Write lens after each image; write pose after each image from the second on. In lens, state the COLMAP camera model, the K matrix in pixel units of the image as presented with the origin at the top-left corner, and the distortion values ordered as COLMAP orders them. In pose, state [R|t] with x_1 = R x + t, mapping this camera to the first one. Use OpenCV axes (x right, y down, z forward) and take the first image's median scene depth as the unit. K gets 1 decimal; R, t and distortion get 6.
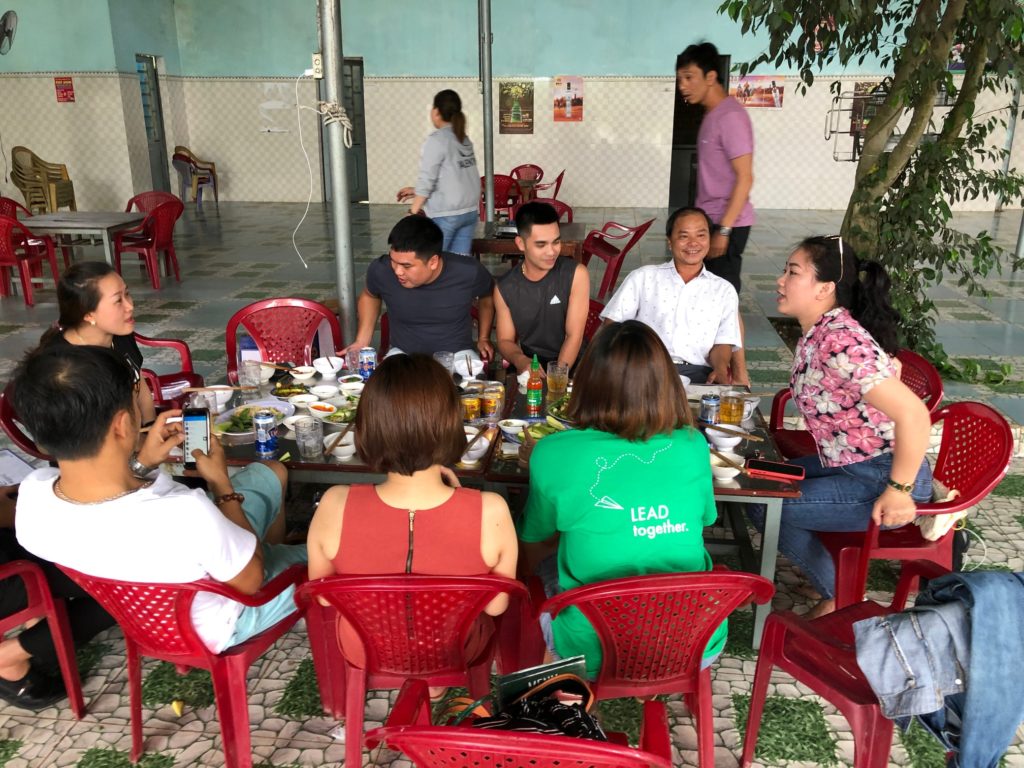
lens RADIAL K [[830.9, 0, 512.0], [0, 830.9, 384.0], [0, 0, 1]] dist [-0.037925, 0.055881]
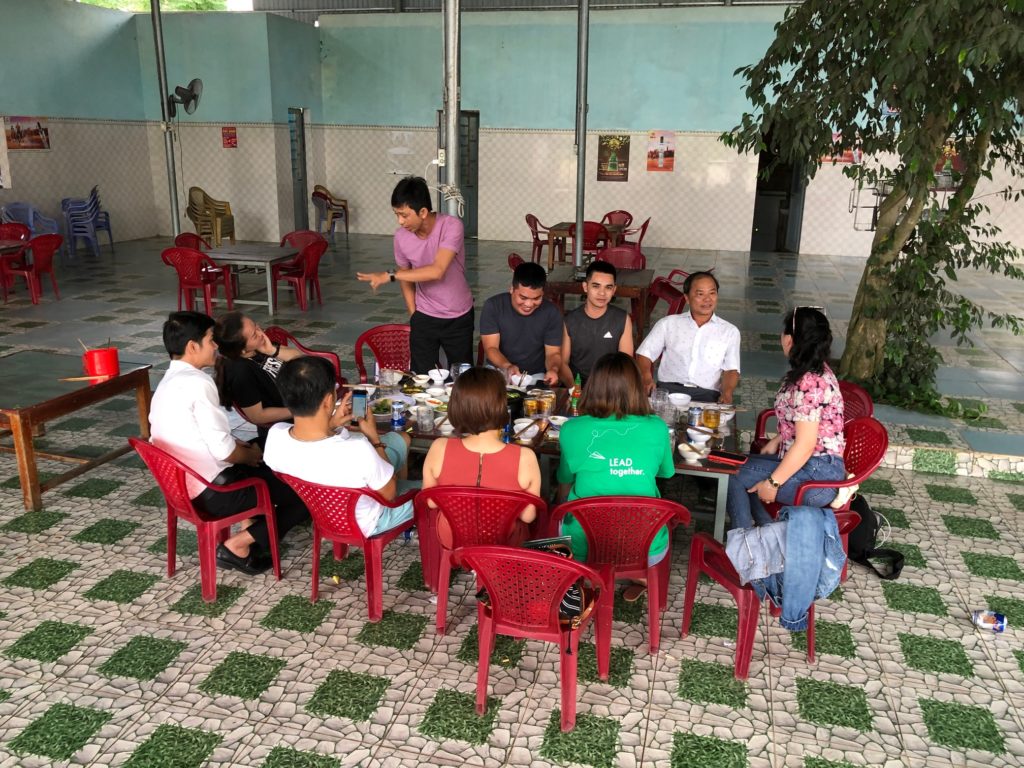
lens RADIAL K [[824.6, 0, 512.0], [0, 824.6, 384.0], [0, 0, 1]] dist [-0.010554, -0.009899]
pose [[0.991266, 0.050721, -0.121733, 0.058084], [-0.054386, 0.998156, -0.026971, 0.017954], [0.120141, 0.033356, 0.992196, -0.293822]]
